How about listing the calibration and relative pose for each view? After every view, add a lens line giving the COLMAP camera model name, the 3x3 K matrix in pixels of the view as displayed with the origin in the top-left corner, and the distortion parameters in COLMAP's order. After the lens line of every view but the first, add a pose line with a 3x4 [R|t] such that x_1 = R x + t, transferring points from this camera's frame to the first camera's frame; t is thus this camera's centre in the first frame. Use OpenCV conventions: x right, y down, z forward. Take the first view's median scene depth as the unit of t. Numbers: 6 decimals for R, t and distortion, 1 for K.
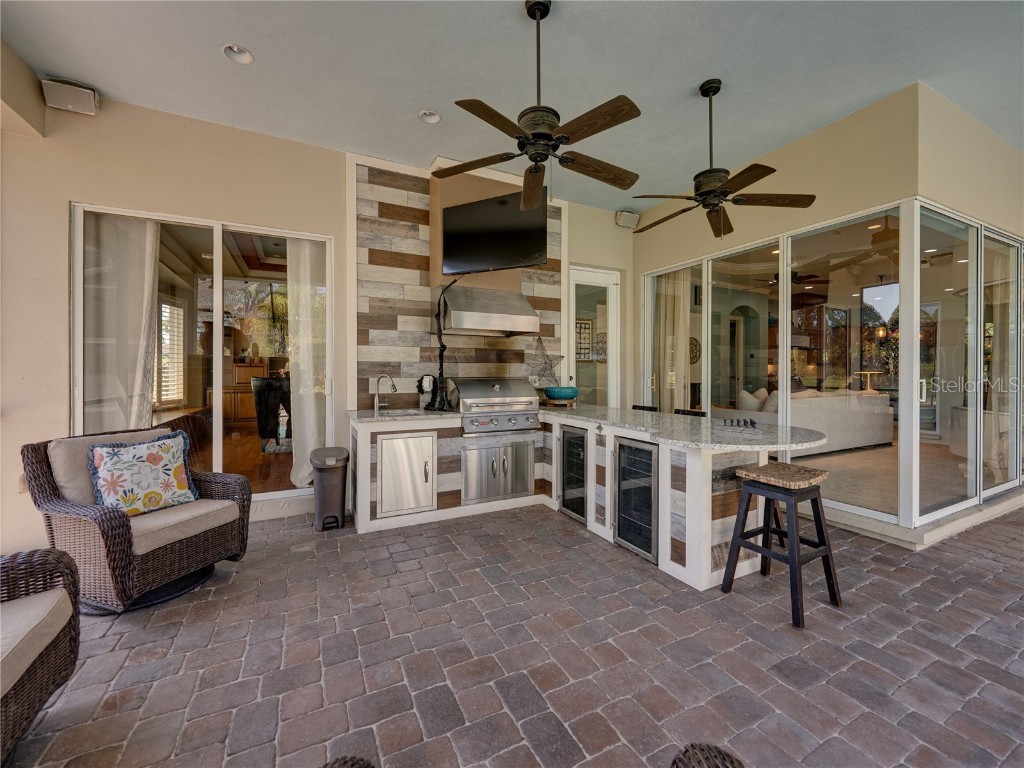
lens RADIAL K [[418.0, 0, 503.7], [0, 418.0, 372.0], [0, 0, 1]] dist [0.001106, 0.000426]
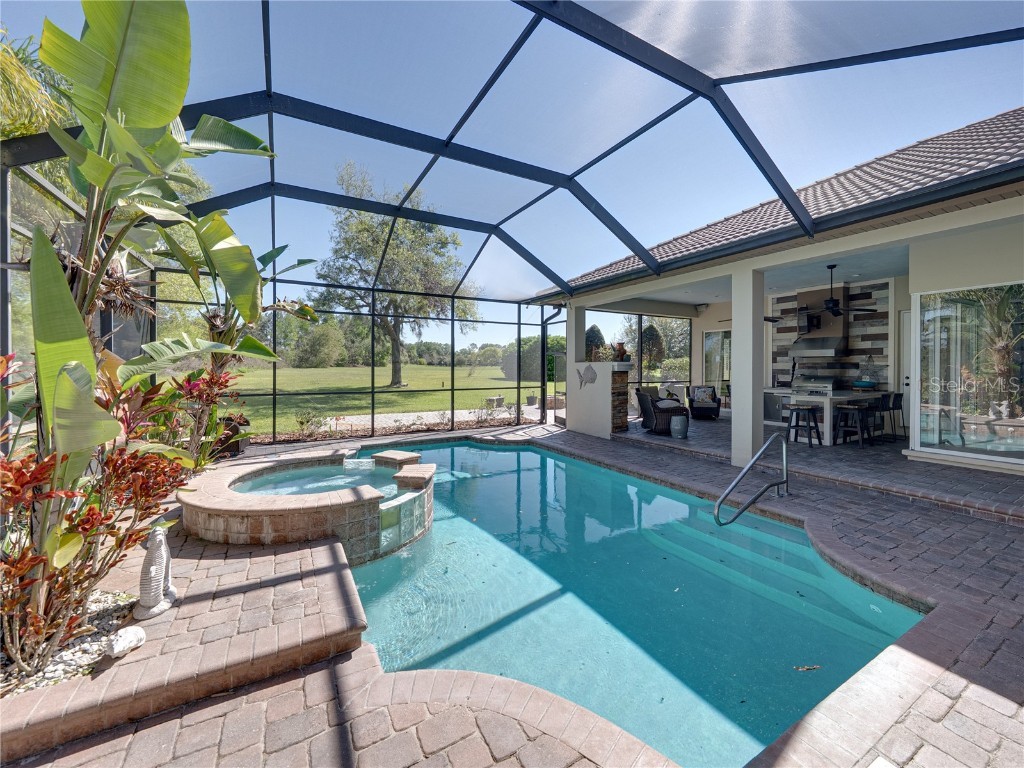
lens RADIAL K [[402.0, 0, 498.1], [0, 402.0, 374.1], [0, 0, 1]] dist [-0.001801, 0.000027]
pose [[0.032334, 0.013258, -0.999389, 2.298812], [-0.000790, 0.999912, 0.013240, -0.026832], [0.999477, 0.000361, 0.032342, -0.923148]]
